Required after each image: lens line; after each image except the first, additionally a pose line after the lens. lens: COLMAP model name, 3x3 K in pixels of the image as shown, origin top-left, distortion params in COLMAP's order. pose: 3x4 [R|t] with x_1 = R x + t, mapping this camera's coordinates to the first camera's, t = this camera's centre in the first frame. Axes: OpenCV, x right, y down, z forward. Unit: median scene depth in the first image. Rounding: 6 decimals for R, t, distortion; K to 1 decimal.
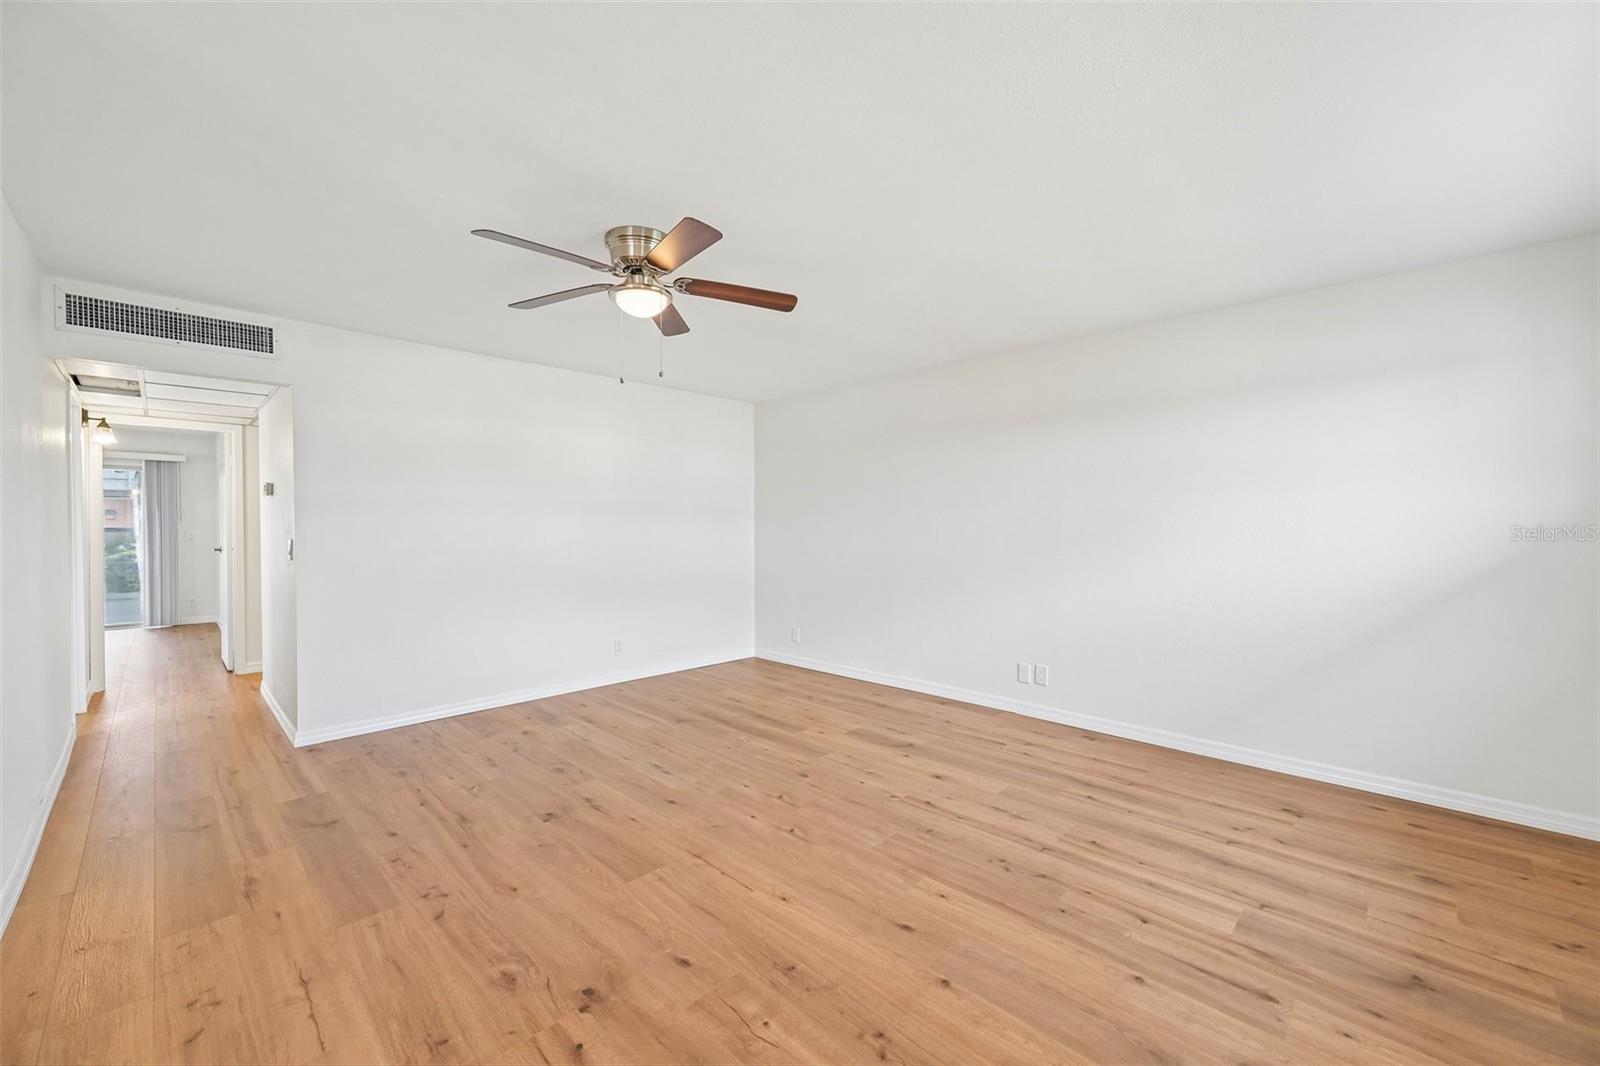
lens RADIAL K [[629.6, 0, 790.4], [0, 629.6, 515.0], [0, 0, 1]] dist [-0.000514, -0.000183]
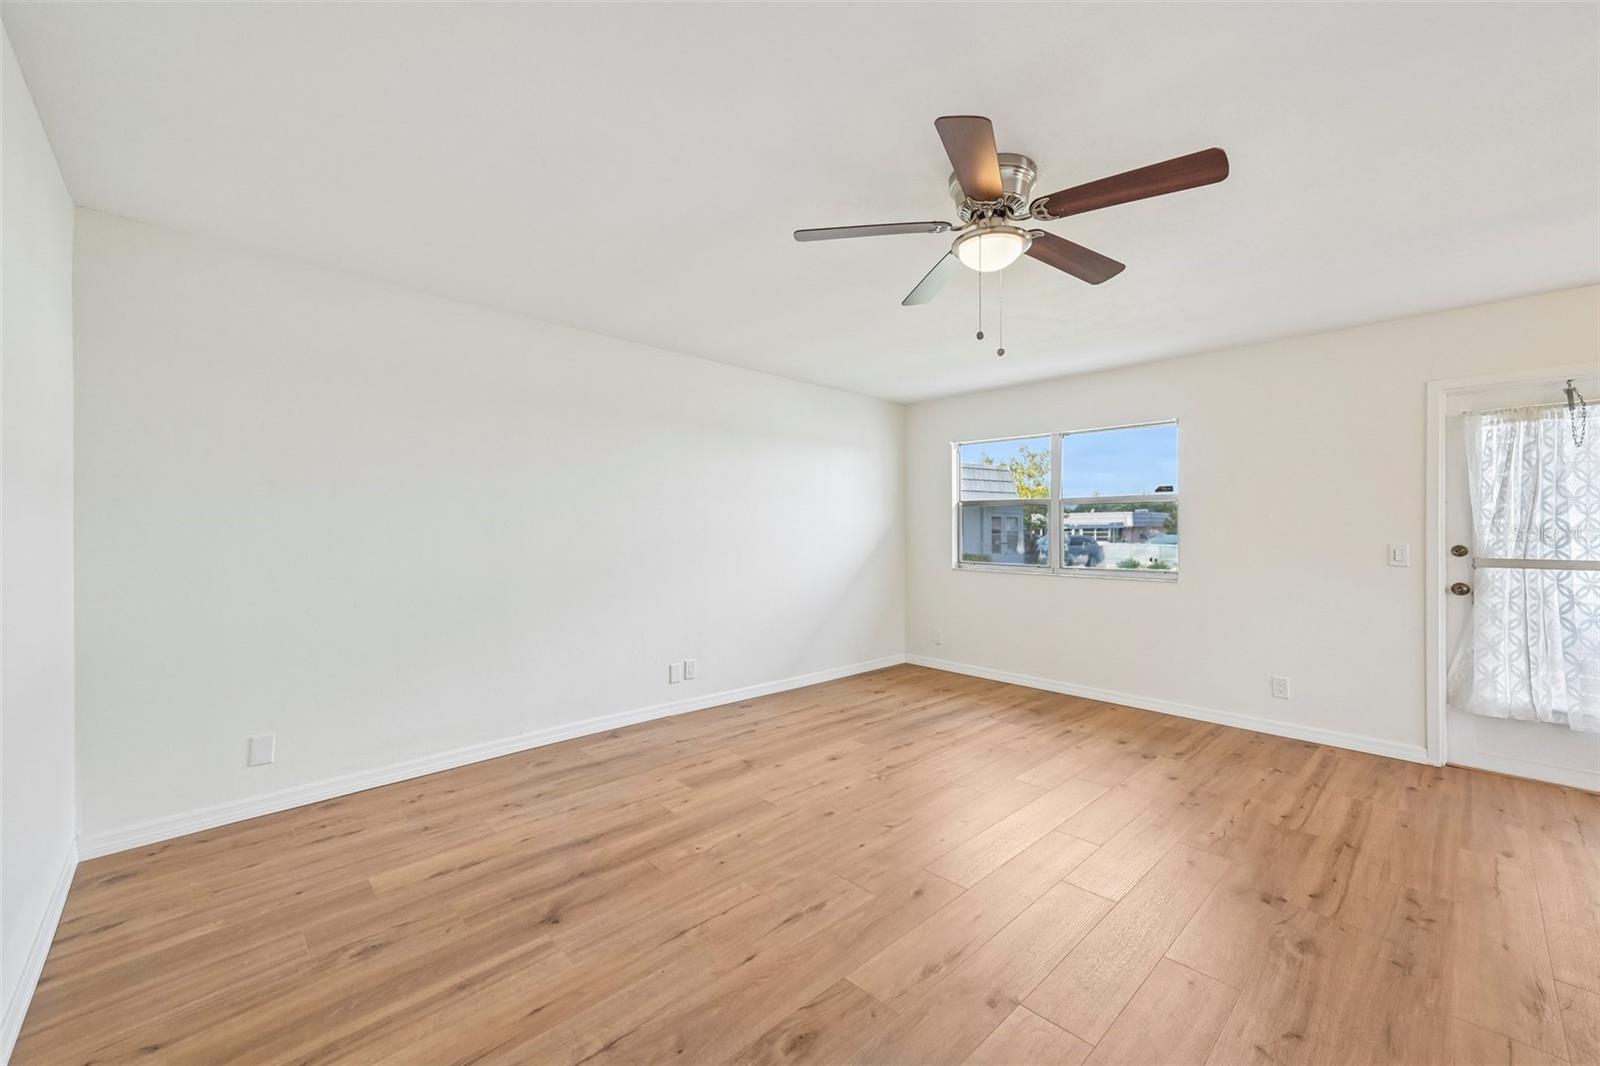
lens RADIAL K [[642.0, 0, 814.9], [0, 642.0, 524.4], [0, 0, 1]] dist [0.020656, 0.000148]
pose [[0.014352, 0.008278, 0.999863, -0.953216], [-0.021369, 0.999740, -0.007970, 0.020192], [-0.999669, -0.021252, 0.014525, 1.099856]]
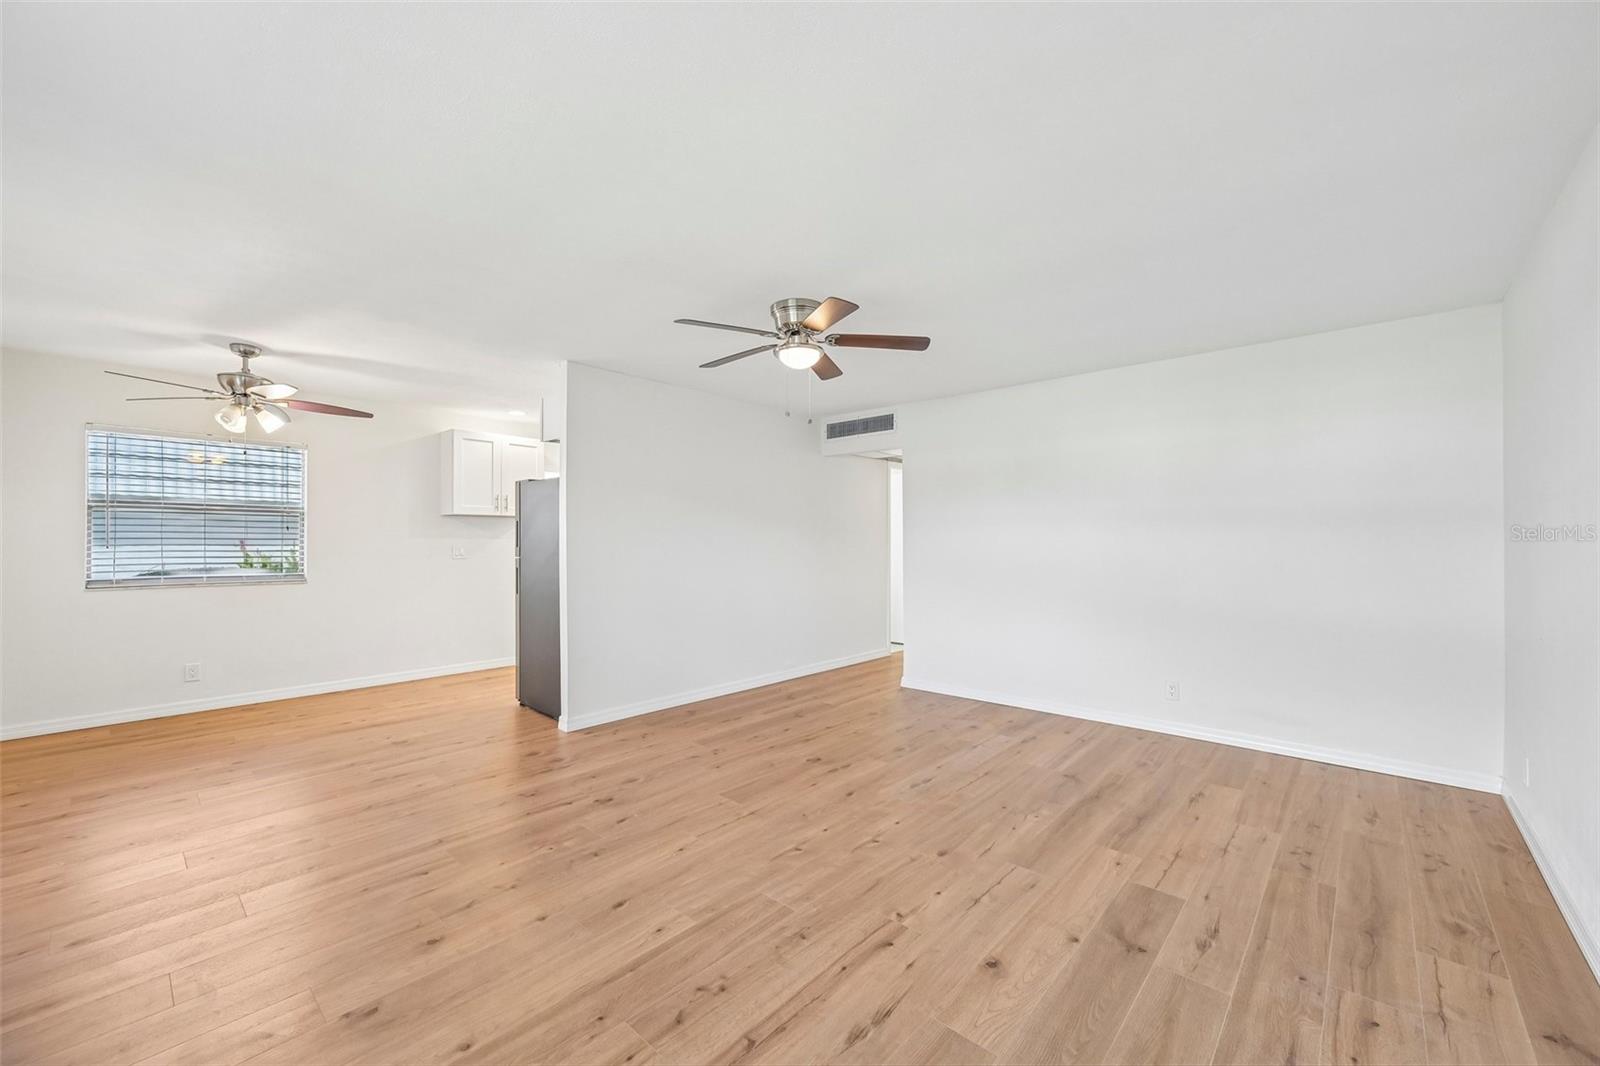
lens RADIAL K [[629.3, 0, 808.9], [0, 629.3, 530.0], [0, 0, 1]] dist [0.002156, 0.000126]
pose [[0.053999, -0.015528, -0.998420, 0.883203], [0.020298, 0.999690, -0.014450, 0.013645], [0.998335, -0.019485, 0.054297, 0.862085]]
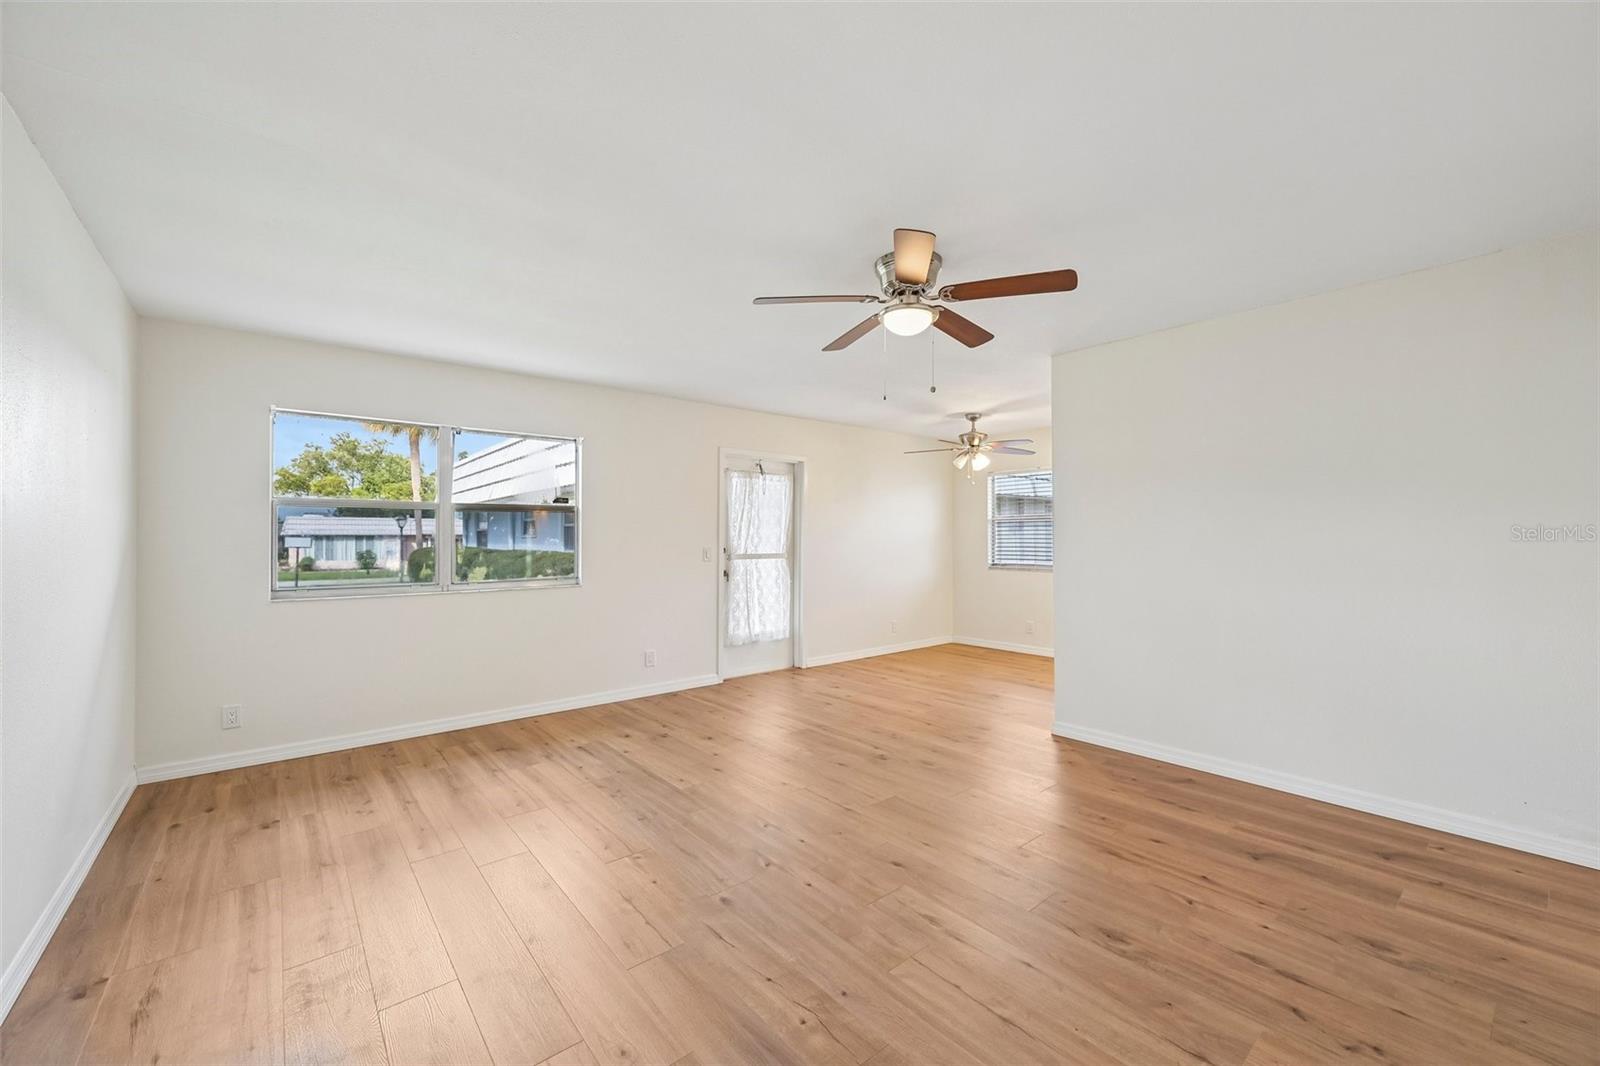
lens RADIAL K [[629.6, 0, 790.4], [0, 629.6, 515.0], [0, 0, 1]] dist [-0.000514, -0.000183]
pose [[-0.995154, 0.007796, 0.098016, -0.129952], [0.002334, 0.998444, -0.055712, 0.033279], [-0.098298, -0.055213, -0.993624, 1.842930]]
